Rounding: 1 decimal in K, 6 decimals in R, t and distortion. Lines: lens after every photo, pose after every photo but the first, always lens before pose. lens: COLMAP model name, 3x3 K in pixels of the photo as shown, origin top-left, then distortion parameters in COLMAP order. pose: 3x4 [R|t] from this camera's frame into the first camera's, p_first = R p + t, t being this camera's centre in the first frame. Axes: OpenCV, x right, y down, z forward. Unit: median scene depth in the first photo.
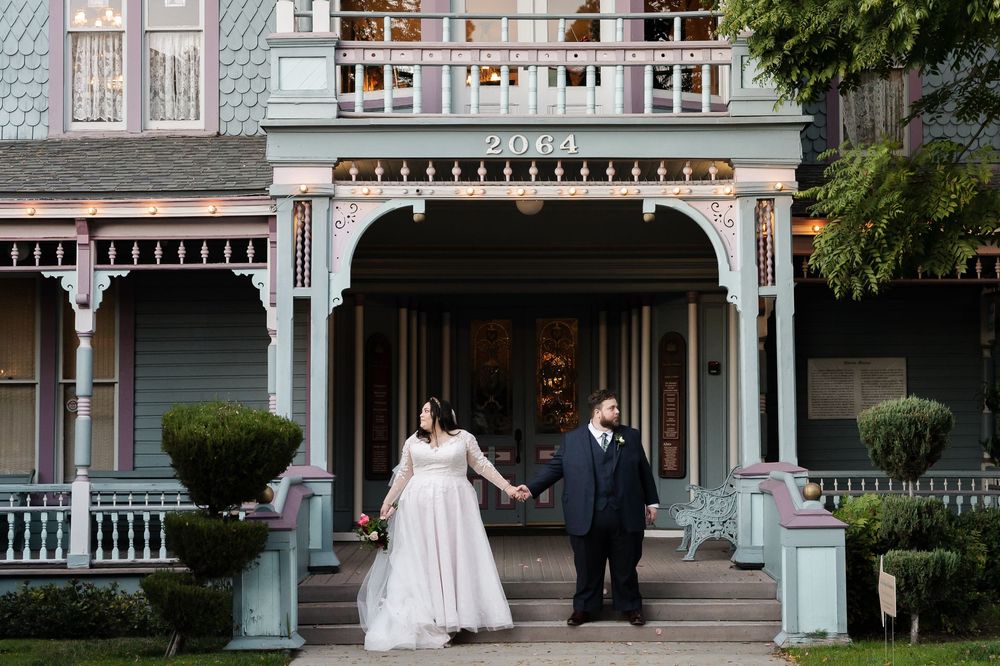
lens RADIAL K [[2014.5, 0, 499.5], [0, 2014.5, 333.1], [0, 0, 1]] dist [0.018195, 0.000000]
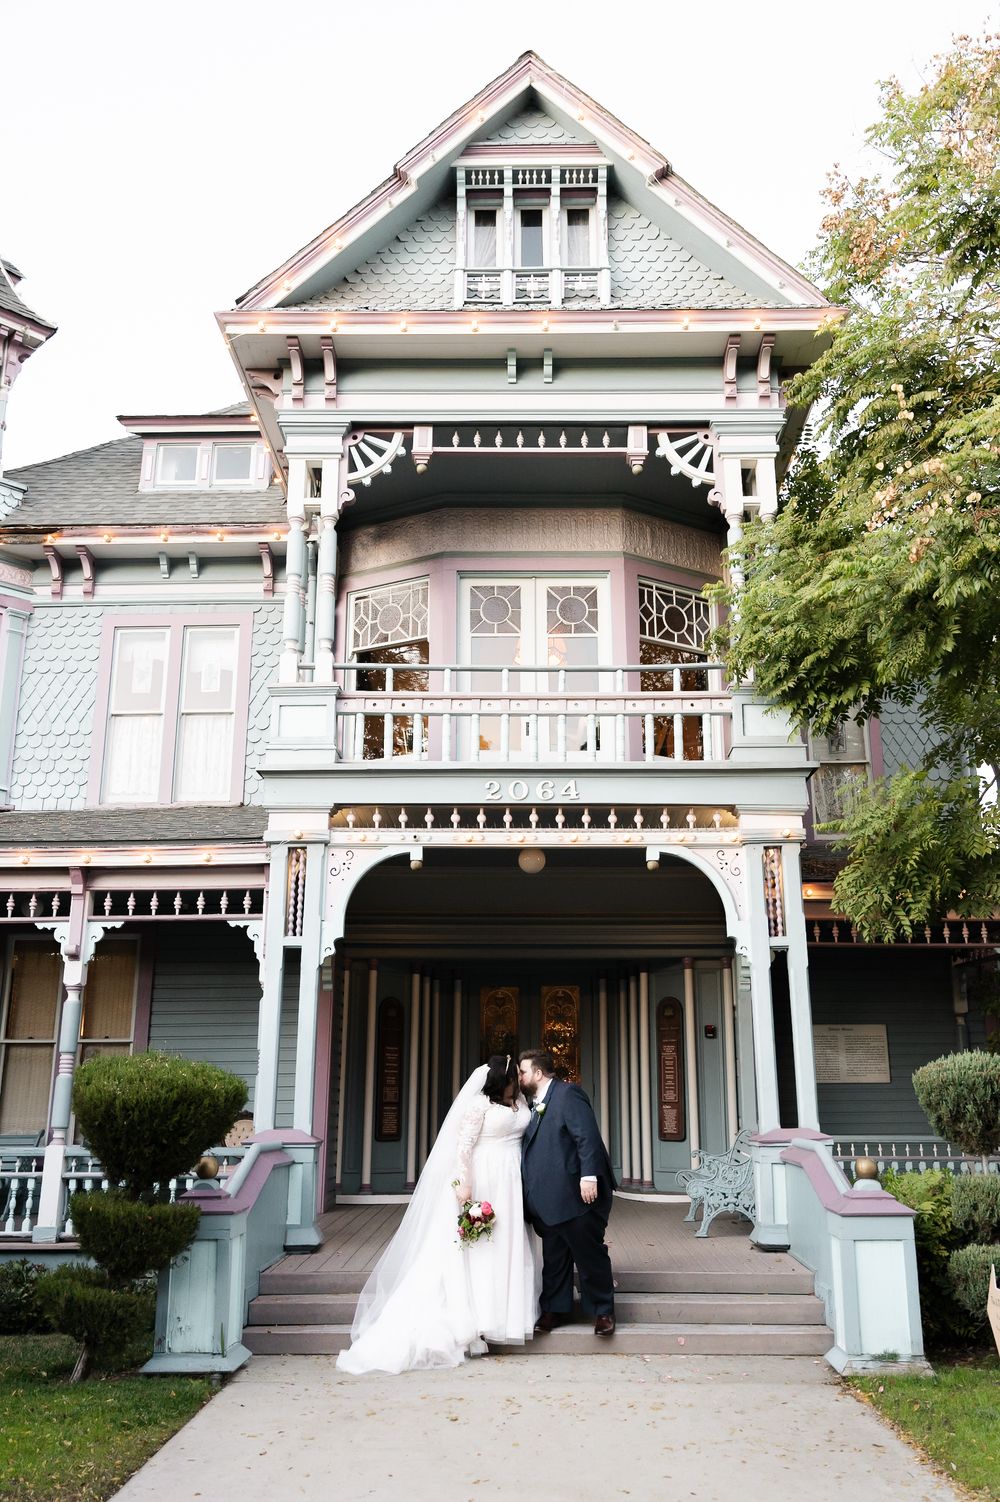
lens RADIAL K [[1314.4, 0, 507.4], [0, 1314.4, 752.2], [0, 0, 1]] dist [0.011365, -0.014852]
pose [[0.999906, 0.001492, -0.013665, 0.012647], [-0.004272, 0.978589, -0.205779, 0.019873], [0.013066, 0.205818, 0.978503, 0.367171]]
